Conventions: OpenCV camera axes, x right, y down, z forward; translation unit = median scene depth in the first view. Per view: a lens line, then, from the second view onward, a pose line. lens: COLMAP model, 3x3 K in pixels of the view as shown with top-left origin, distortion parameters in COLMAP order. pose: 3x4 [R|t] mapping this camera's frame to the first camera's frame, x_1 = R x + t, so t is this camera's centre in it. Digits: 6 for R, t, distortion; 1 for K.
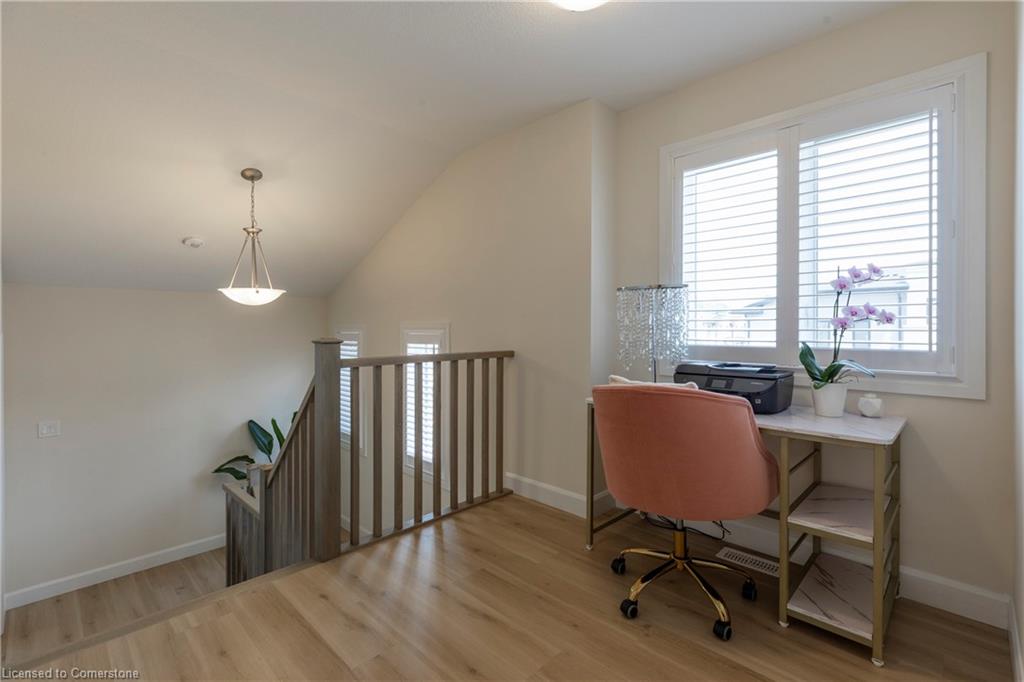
lens RADIAL K [[460.6, 0, 512.0], [0, 460.6, 341.0], [0, 0, 1]] dist [-0.001509, -0.000004]
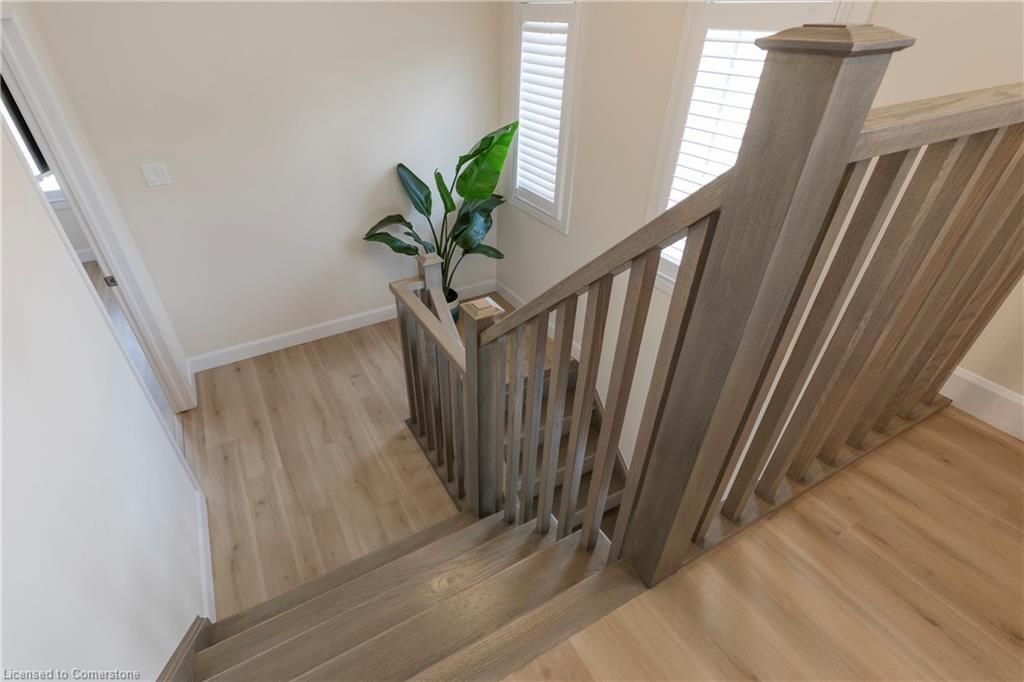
lens RADIAL K [[480.0, 0, 481.5], [0, 480.0, 355.5], [0, 0, 1]] dist [-0.000685, 0.000003]
pose [[0.956953, 0.162674, -0.240370, -0.253446], [0.005330, 0.818181, 0.574936, -0.004302], [0.290194, -0.551468, 0.782094, 0.348143]]
